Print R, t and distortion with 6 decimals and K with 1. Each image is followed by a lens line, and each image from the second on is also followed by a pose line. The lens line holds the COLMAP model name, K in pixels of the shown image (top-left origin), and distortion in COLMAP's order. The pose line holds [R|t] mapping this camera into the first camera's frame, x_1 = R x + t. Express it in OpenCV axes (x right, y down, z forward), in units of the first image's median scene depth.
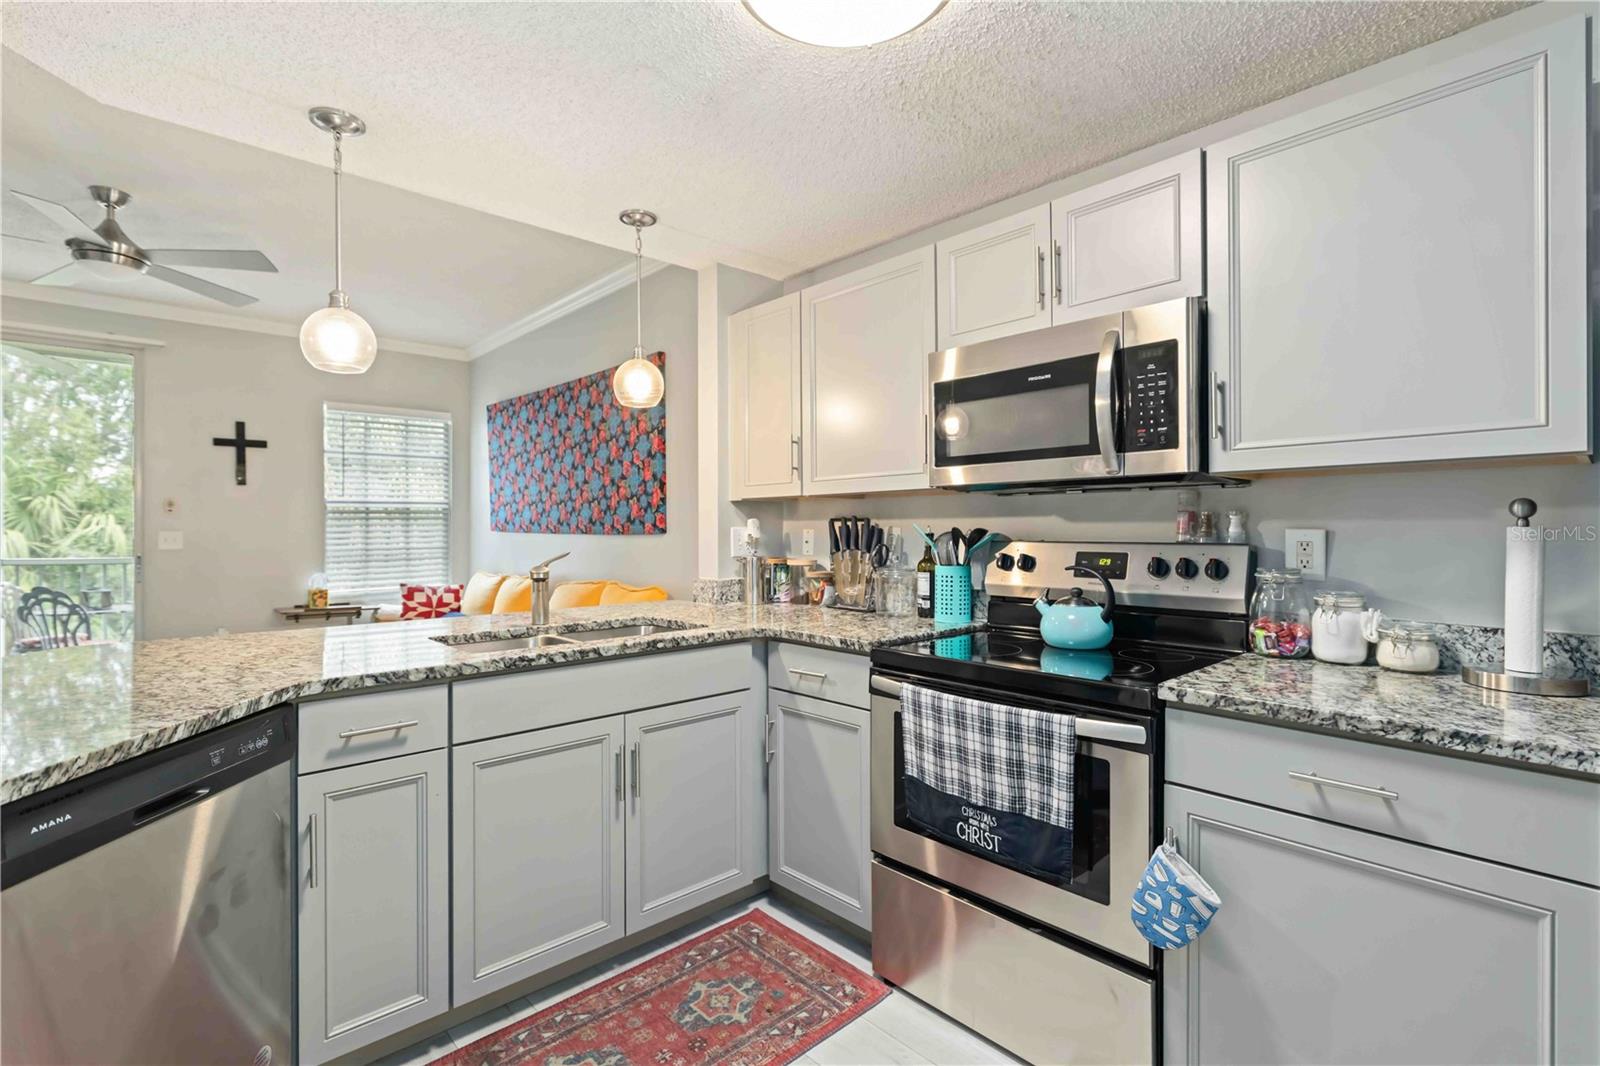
lens RADIAL K [[743.5, 0, 797.1], [0, 743.5, 529.9], [0, 0, 1]] dist [0.005032, -0.000200]
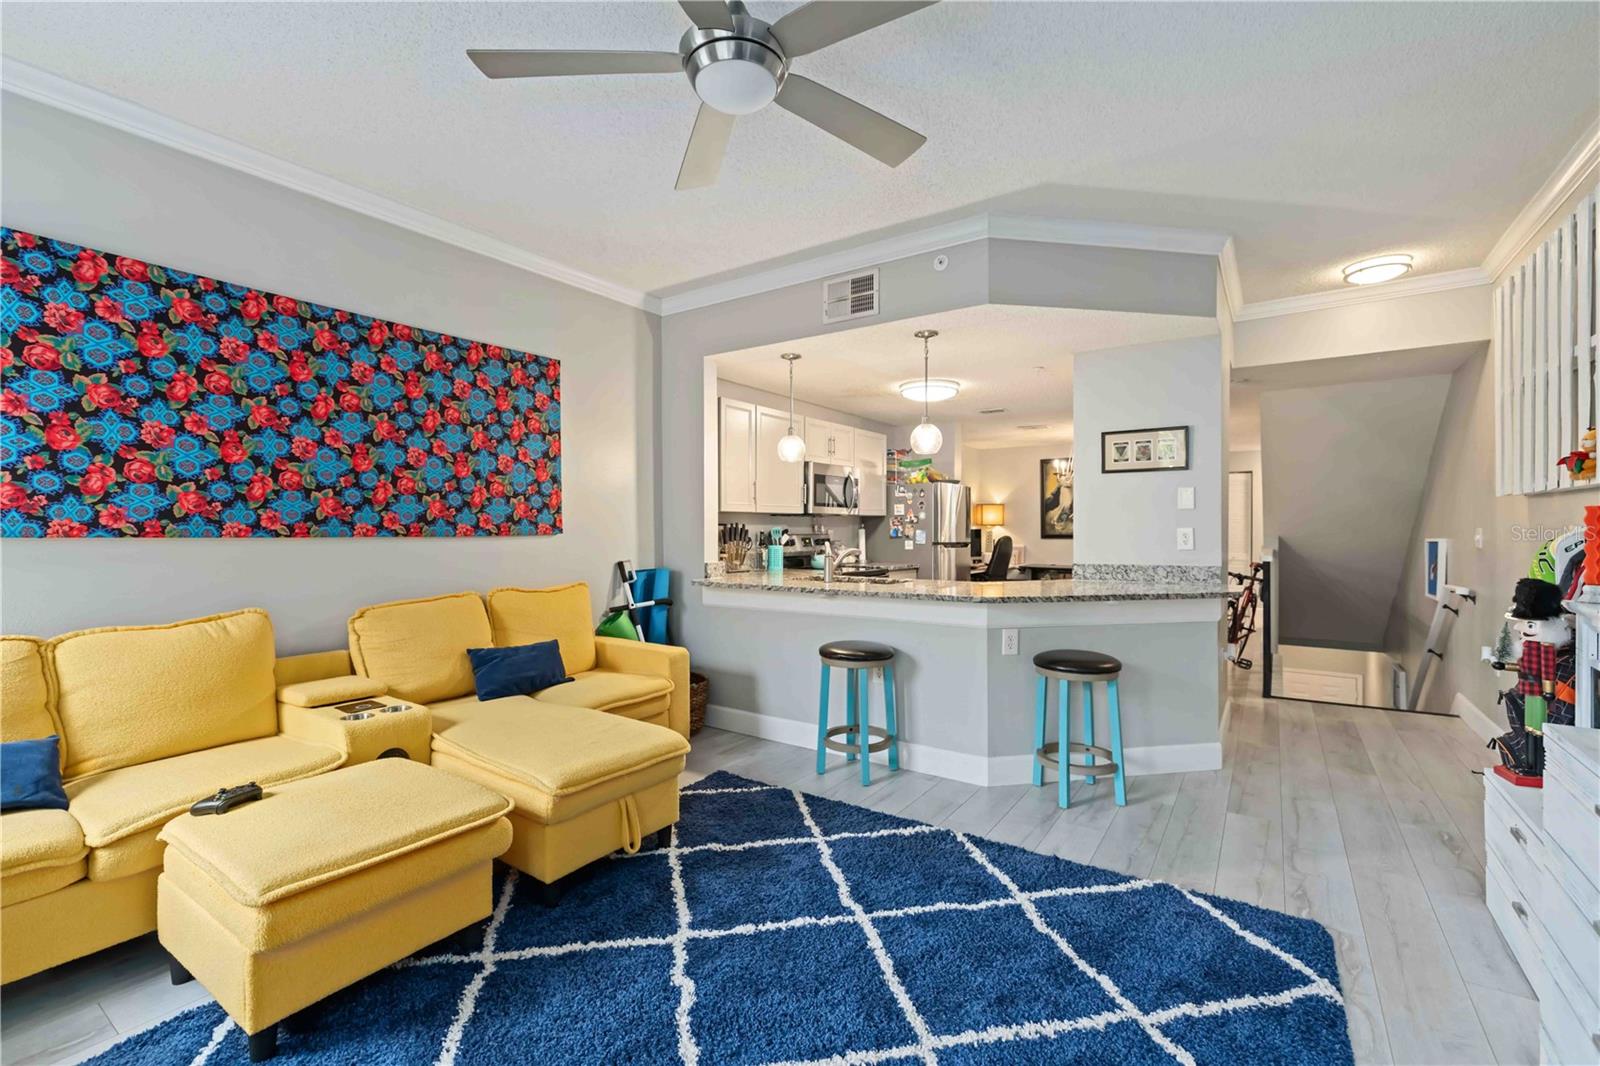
lens RADIAL K [[701.6, 0, 814.3], [0, 701.6, 530.1], [0, 0, 1]] dist [0.001678, 0.001153]
pose [[-0.235791, -0.002958, 0.971799, -1.960058], [-0.000137, 0.999995, 0.003010, -0.005504], [-0.971804, 0.000577, -0.235790, 1.405075]]
